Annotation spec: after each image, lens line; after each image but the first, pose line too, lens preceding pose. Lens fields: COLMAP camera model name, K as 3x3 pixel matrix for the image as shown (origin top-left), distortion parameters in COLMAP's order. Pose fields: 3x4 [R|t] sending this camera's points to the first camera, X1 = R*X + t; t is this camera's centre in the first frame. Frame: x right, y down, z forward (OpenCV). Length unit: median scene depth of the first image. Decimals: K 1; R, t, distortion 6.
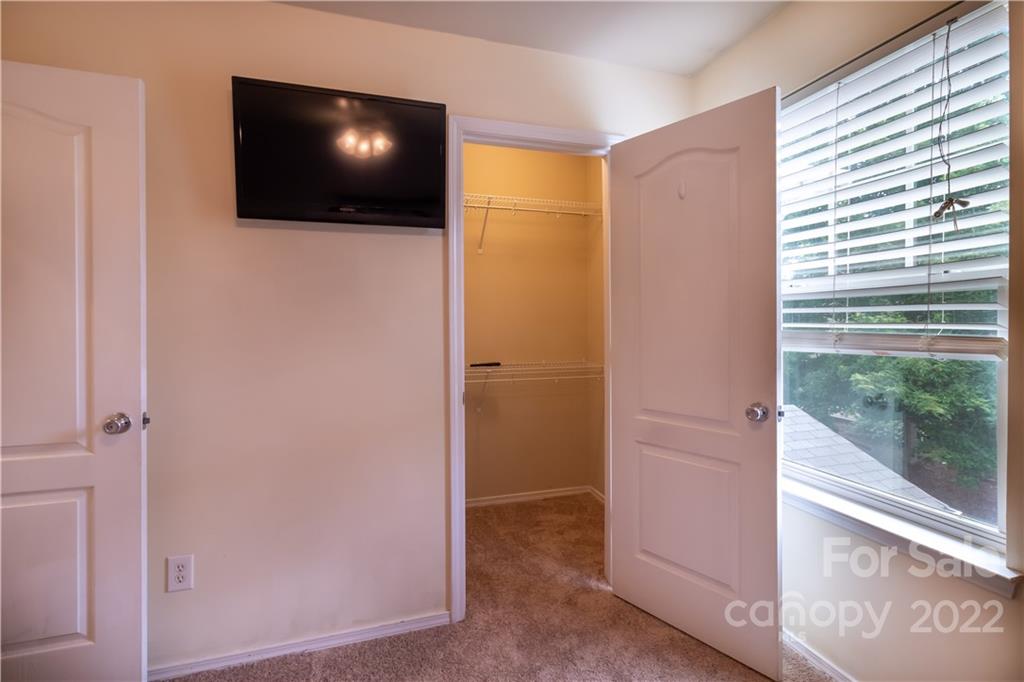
lens RADIAL K [[473.1, 0, 515.7], [0, 473.1, 322.9], [0, 0, 1]] dist [-0.007727, 0.000076]
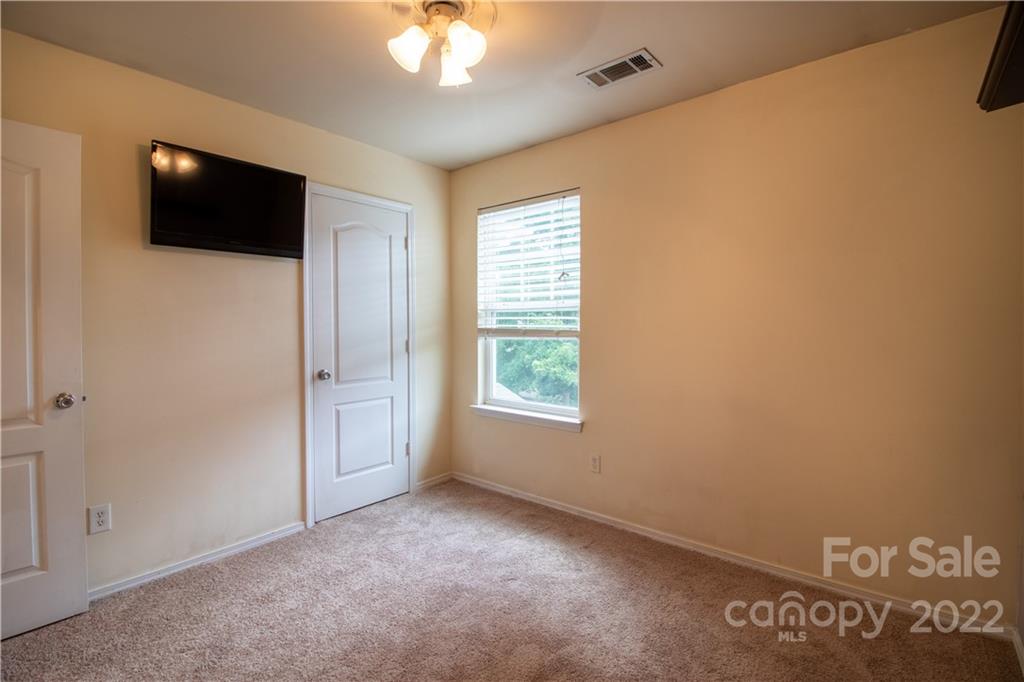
lens RADIAL K [[473.1, 0, 509.4], [0, 473.1, 334.1], [0, 0, 1]] dist [-0.007727, 0.000076]
pose [[0.843747, -0.008205, 0.536678, -0.485176], [-0.000832, 0.999862, 0.016596, 0.007530], [-0.536740, -0.014449, 0.843624, -0.716411]]
